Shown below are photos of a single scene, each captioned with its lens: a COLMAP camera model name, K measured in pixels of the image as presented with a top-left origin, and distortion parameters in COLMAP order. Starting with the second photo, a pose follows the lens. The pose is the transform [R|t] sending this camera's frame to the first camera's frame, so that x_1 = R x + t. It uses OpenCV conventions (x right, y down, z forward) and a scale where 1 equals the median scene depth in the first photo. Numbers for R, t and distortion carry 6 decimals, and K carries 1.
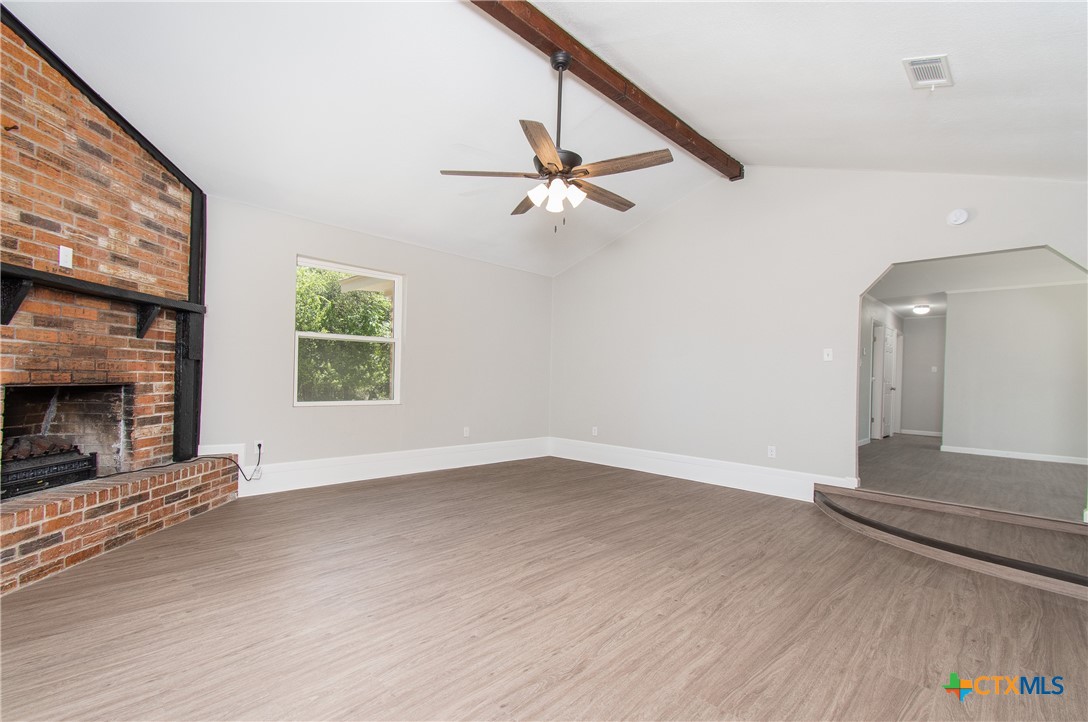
lens RADIAL K [[493.3, 0, 546.3], [0, 493.3, 371.9], [0, 0, 1]] dist [0.000182, 0.000478]
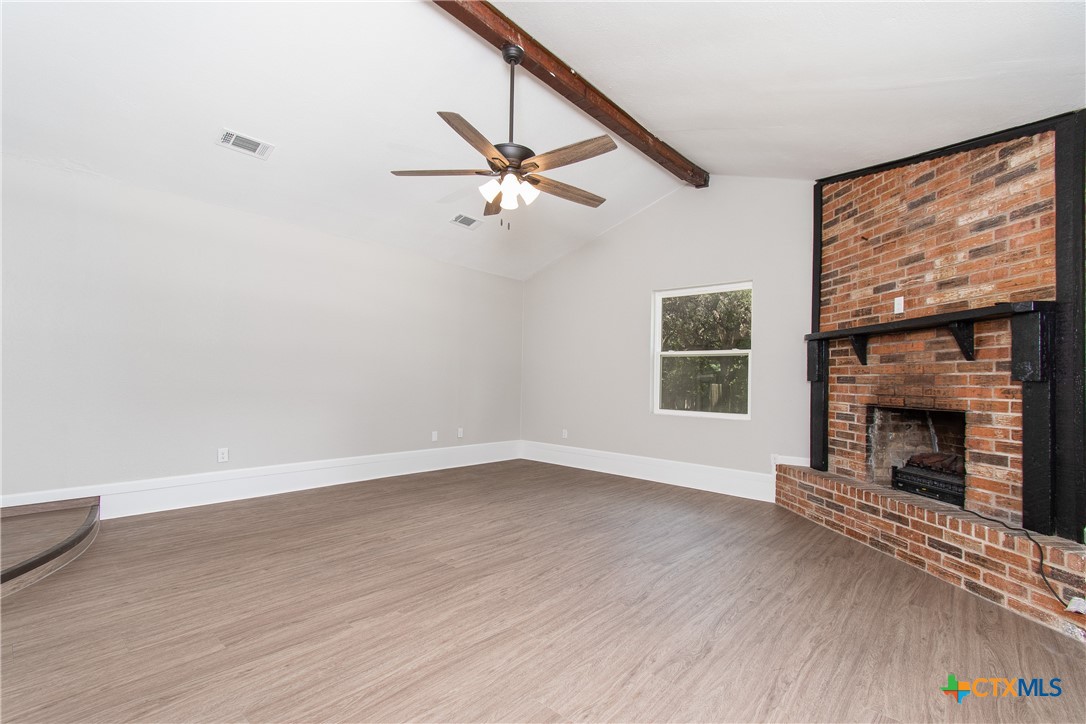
lens RADIAL K [[492.3, 0, 542.0], [0, 492.3, 365.4], [0, 0, 1]] dist [0.000182, 0.000478]
pose [[-0.997463, -0.052928, -0.047598, -0.016017], [-0.050699, 0.997613, -0.046886, 0.021931], [0.049966, -0.044354, -0.997766, 1.959950]]
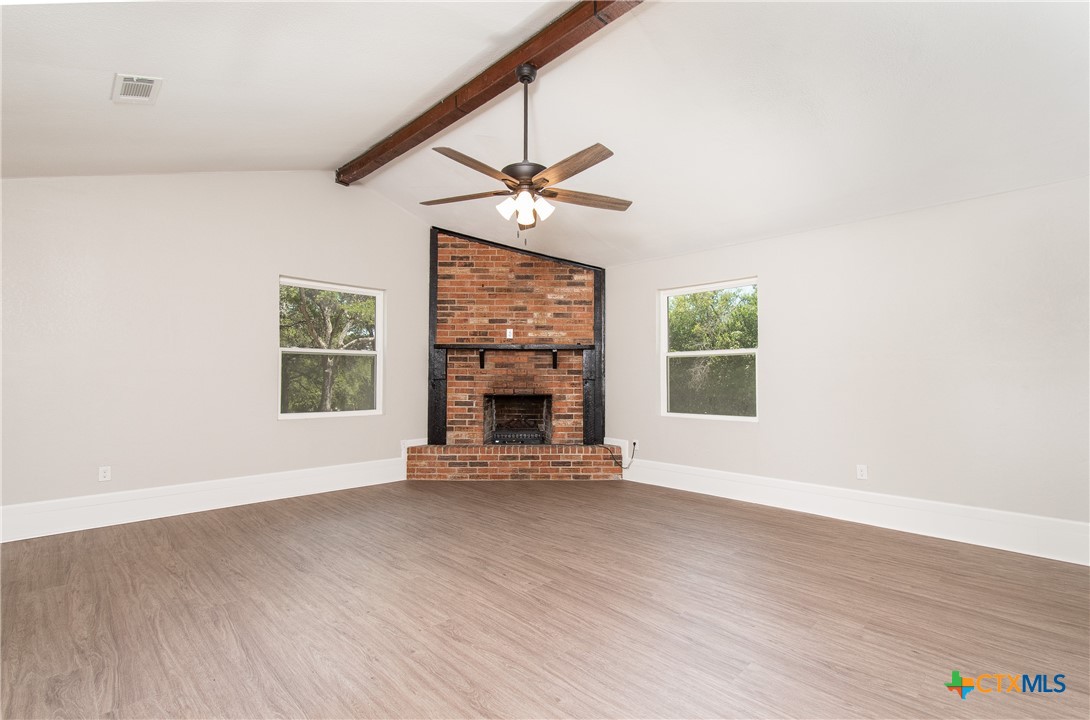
lens RADIAL K [[494.2, 0, 548.9], [0, 494.2, 363.1], [0, 0, 1]] dist [0.000182, 0.000478]
pose [[-0.010200, -0.052386, -0.998575, 0.997930], [0.008351, 0.998587, -0.052472, 0.003599], [0.999913, -0.008875, -0.009748, 1.059206]]
